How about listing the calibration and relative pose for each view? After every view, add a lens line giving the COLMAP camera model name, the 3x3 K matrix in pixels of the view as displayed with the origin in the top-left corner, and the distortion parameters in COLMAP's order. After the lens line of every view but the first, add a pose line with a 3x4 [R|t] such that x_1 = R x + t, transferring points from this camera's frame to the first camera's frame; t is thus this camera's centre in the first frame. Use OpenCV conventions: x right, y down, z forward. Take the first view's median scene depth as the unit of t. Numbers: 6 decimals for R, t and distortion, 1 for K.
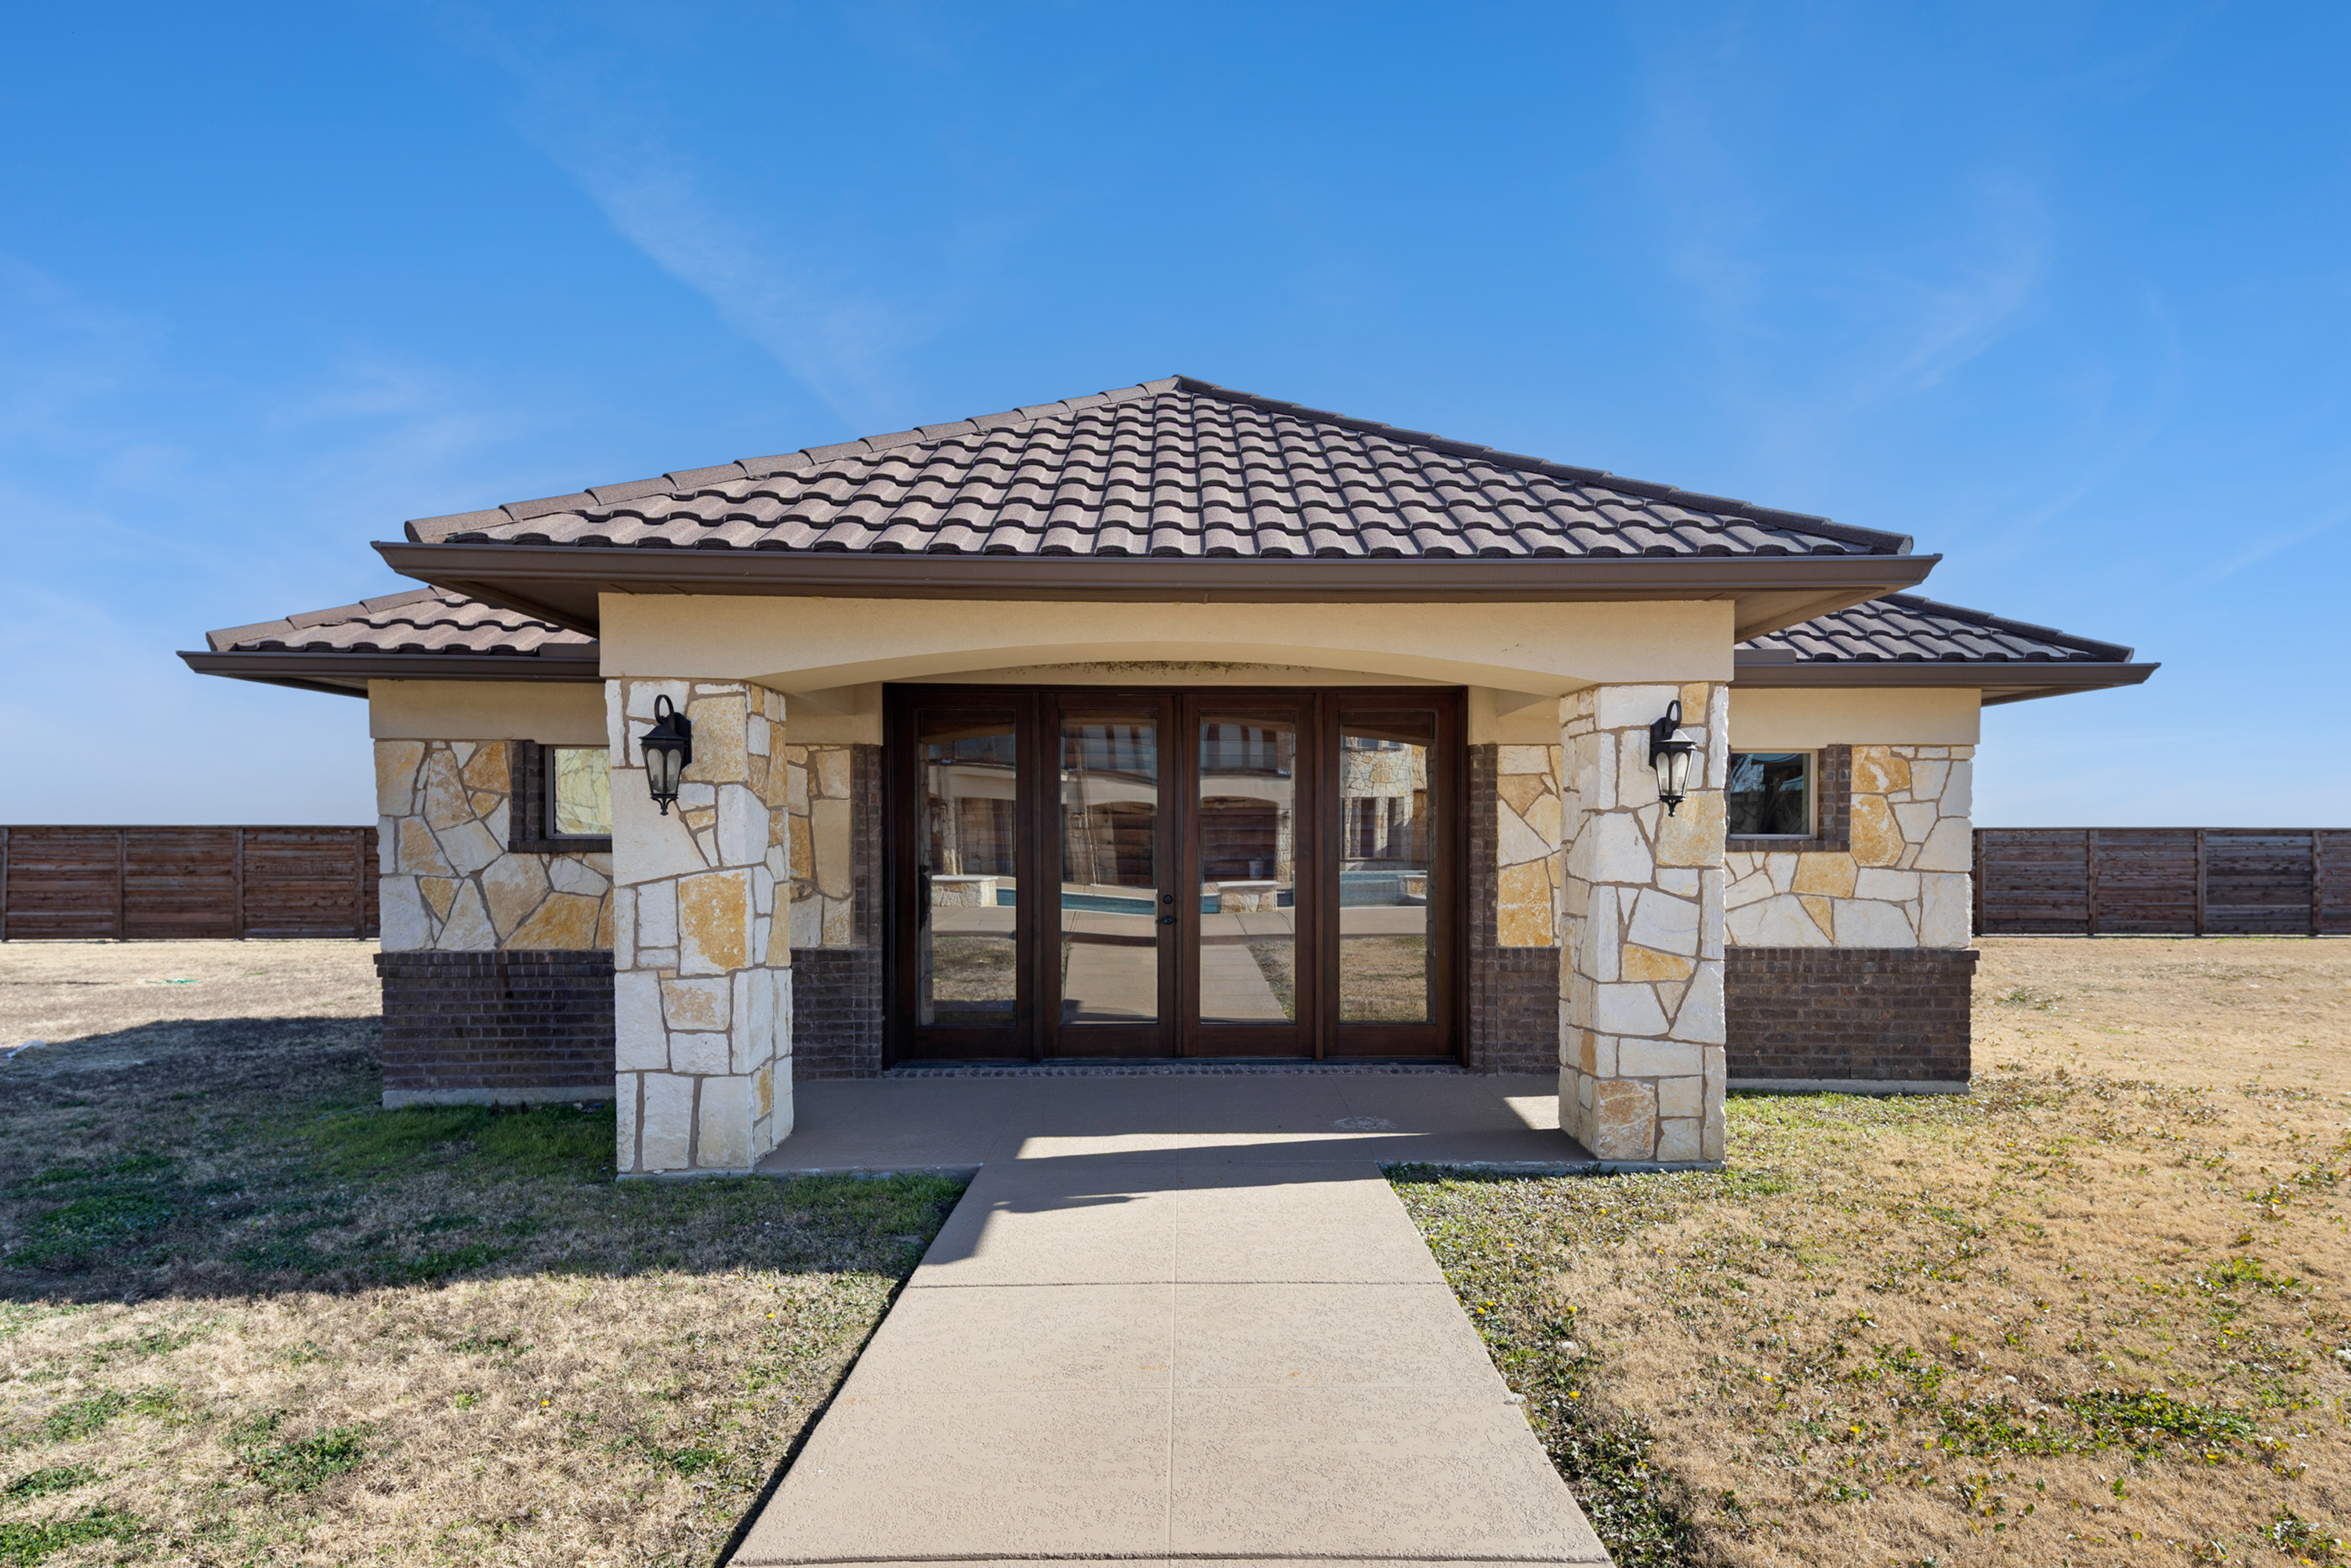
lens RADIAL K [[1170.3, 0, 1179.7], [0, 1170.3, 834.4], [0, 0, 1]] dist [0.002770, 0.000204]
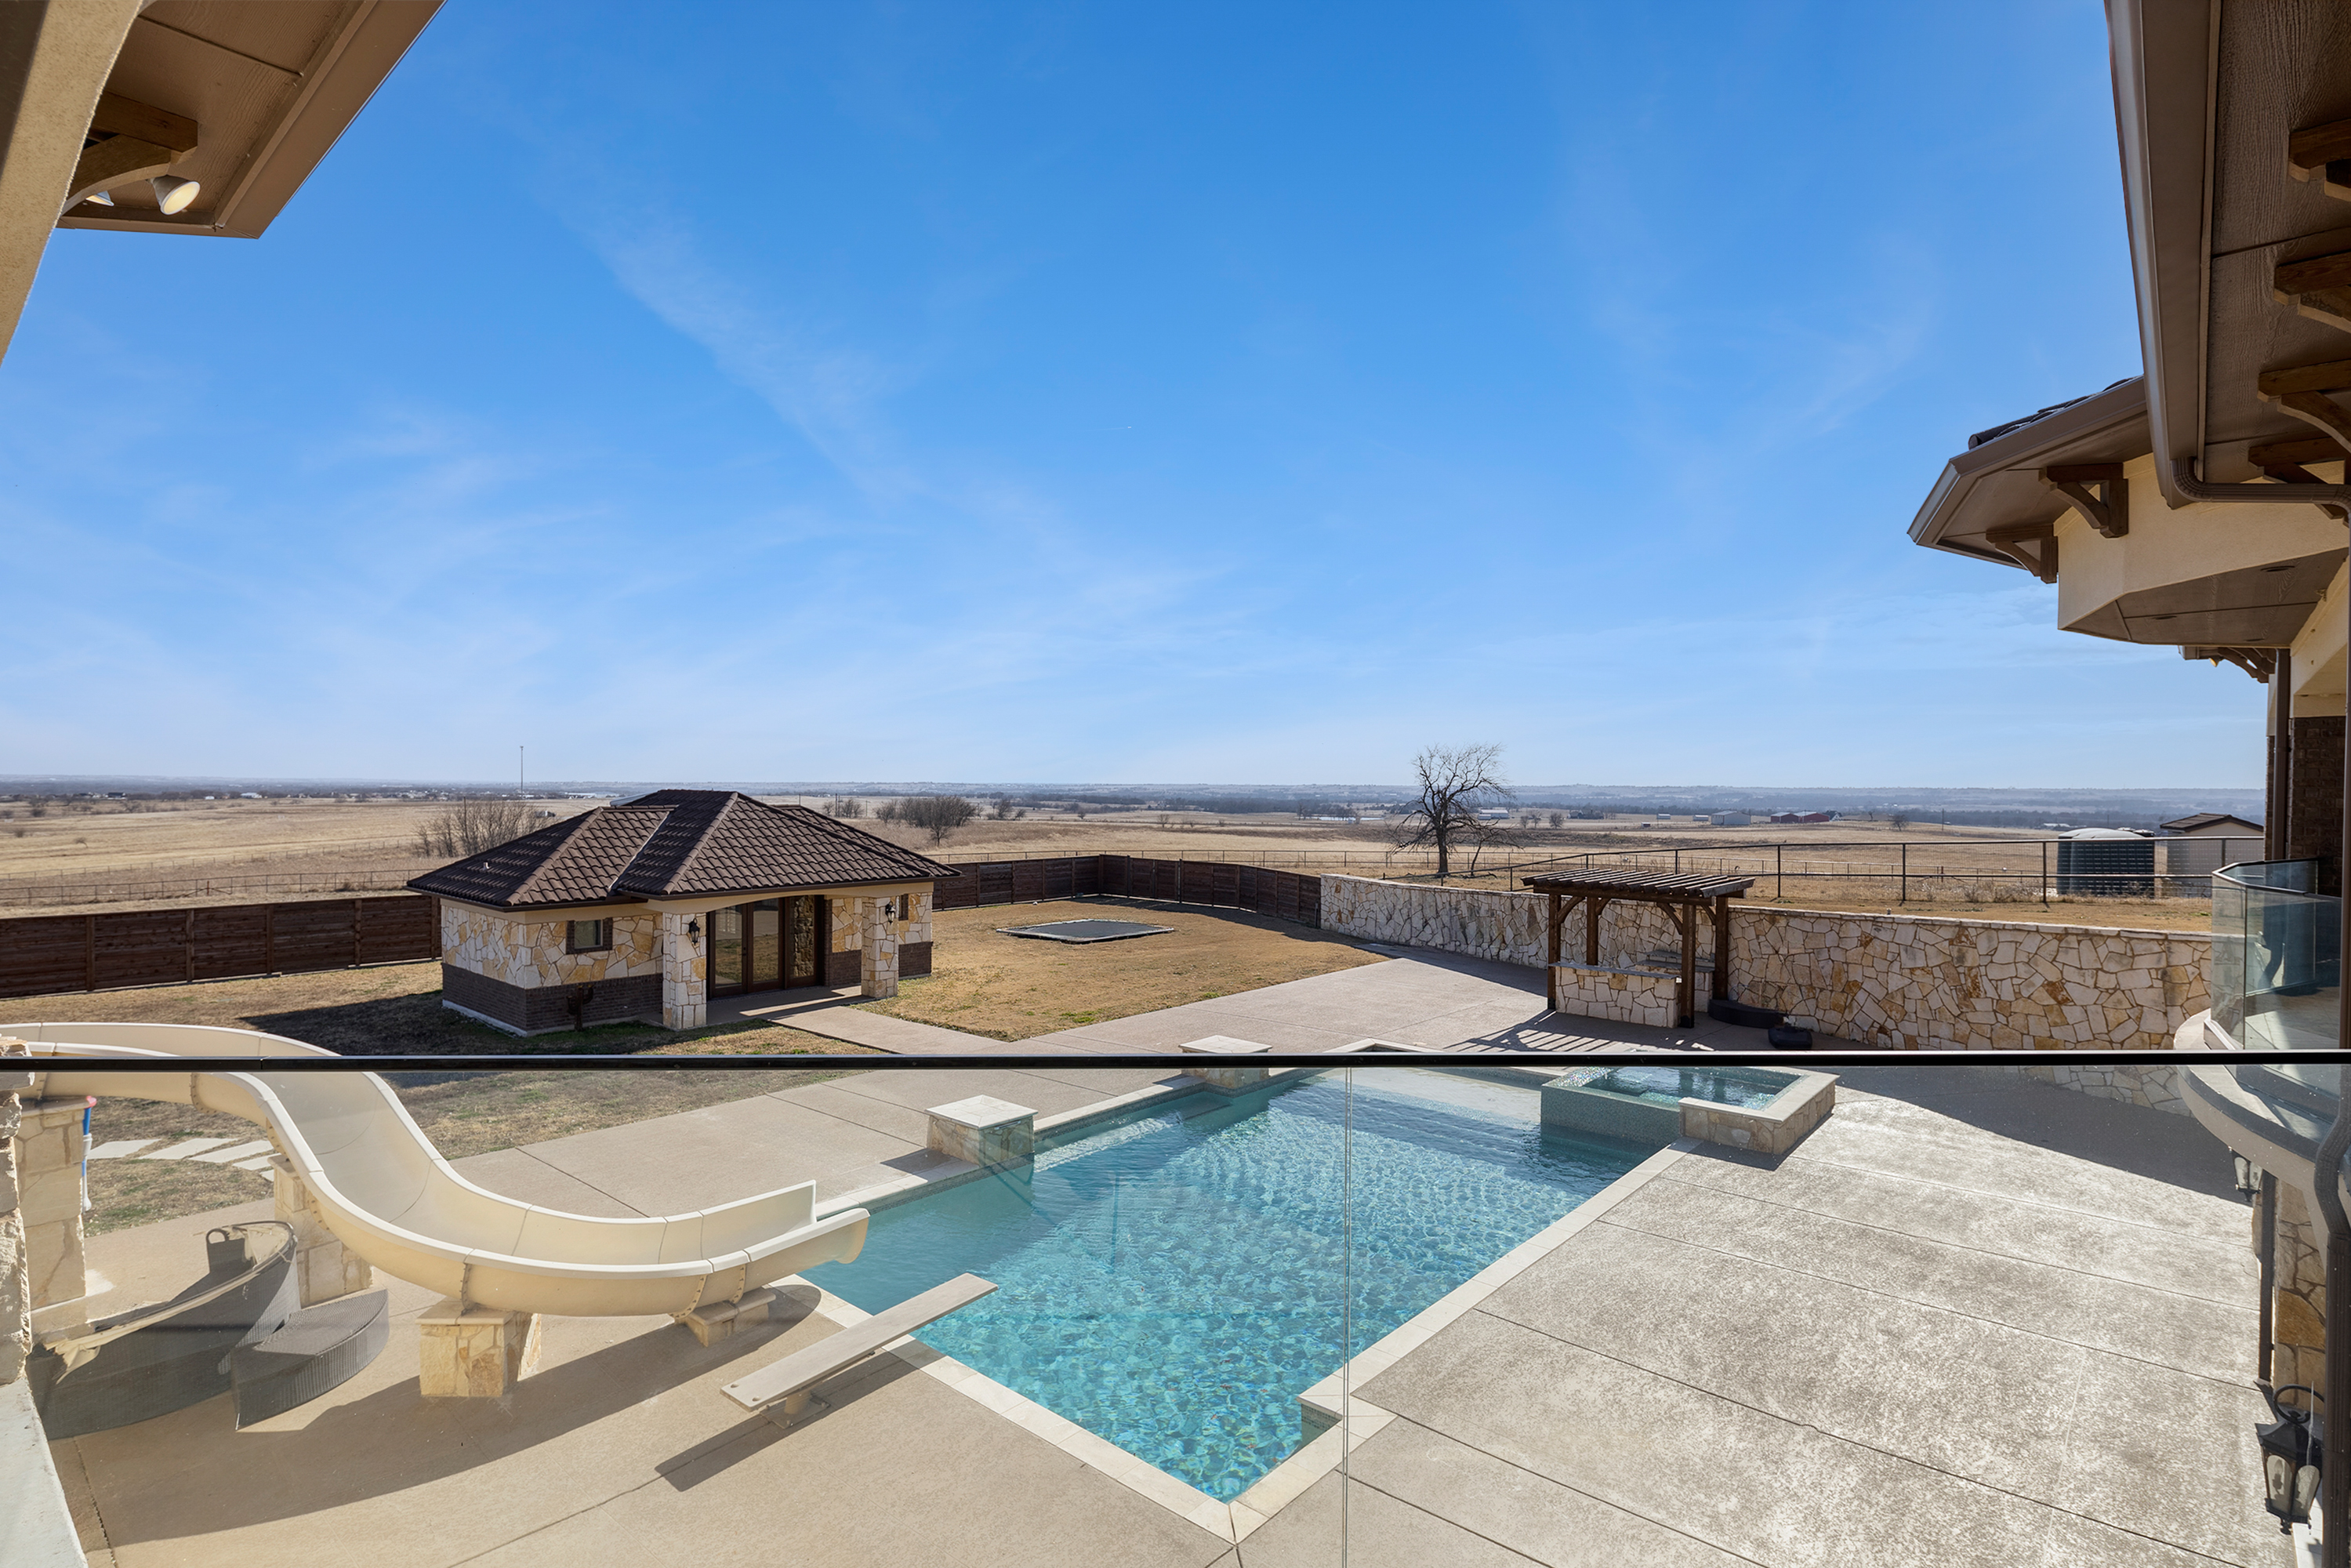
lens RADIAL K [[1170.3, 0, 1179.7], [0, 1170.3, 834.4], [0, 0, 1]] dist [0.002770, 0.000204]
pose [[0.637477, -0.025726, 0.770040, -2.374903], [-0.019532, 0.998582, 0.049531, -0.611290], [-0.770222, -0.046615, 0.636070, -2.800195]]
